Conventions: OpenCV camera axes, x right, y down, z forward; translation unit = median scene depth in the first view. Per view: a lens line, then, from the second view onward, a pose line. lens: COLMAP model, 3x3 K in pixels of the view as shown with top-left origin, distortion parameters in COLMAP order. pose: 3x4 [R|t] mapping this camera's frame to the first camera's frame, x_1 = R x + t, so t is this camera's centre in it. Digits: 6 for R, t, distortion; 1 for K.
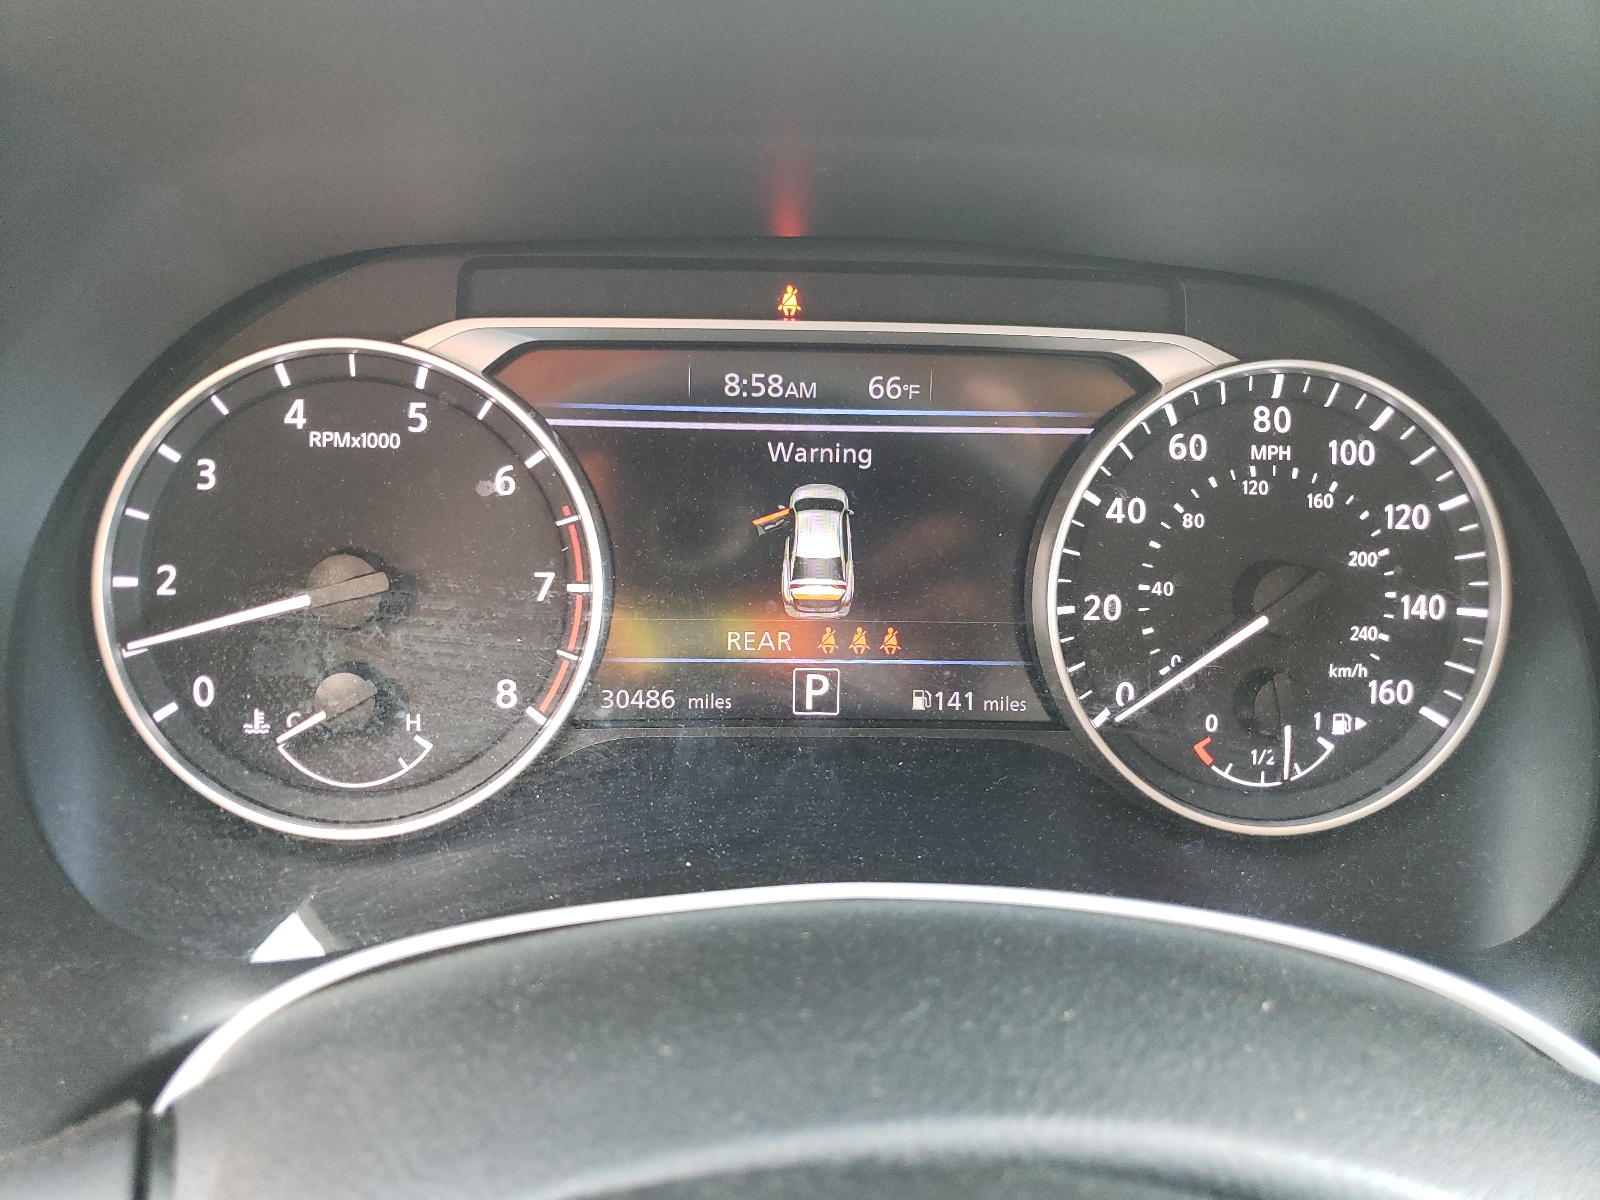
lens RADIAL K [[1430.4, 0, 799.0], [0, 1430.4, 600.3], [0, 0, 1]] dist [0.007817, -0.001247]
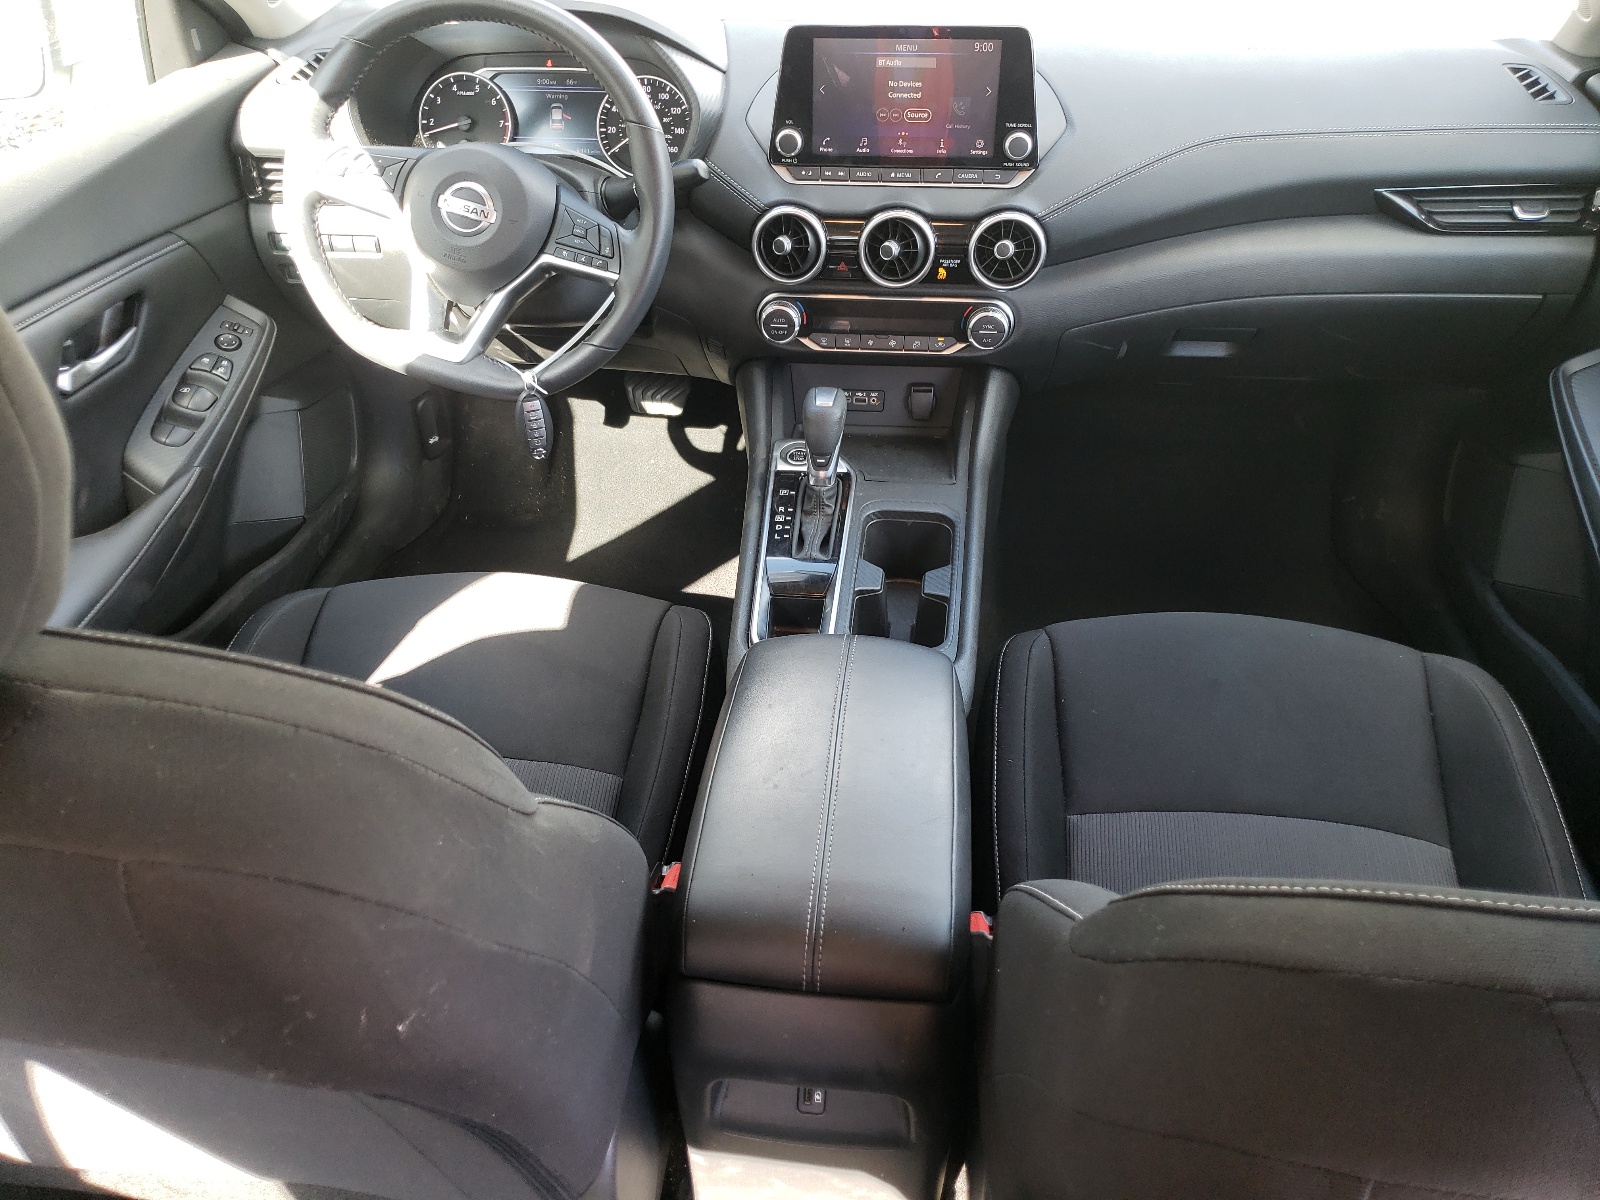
lens RADIAL K [[1430.4, 0, 800.6], [0, 1430.4, 599.2], [0, 0, 1]] dist [0.007817, -0.001247]
pose [[0.977600, 0.068414, -0.199042, 1.974271], [-0.029021, 0.980479, 0.194471, 0.621609], [0.208461, -0.184338, 0.960502, -3.938558]]
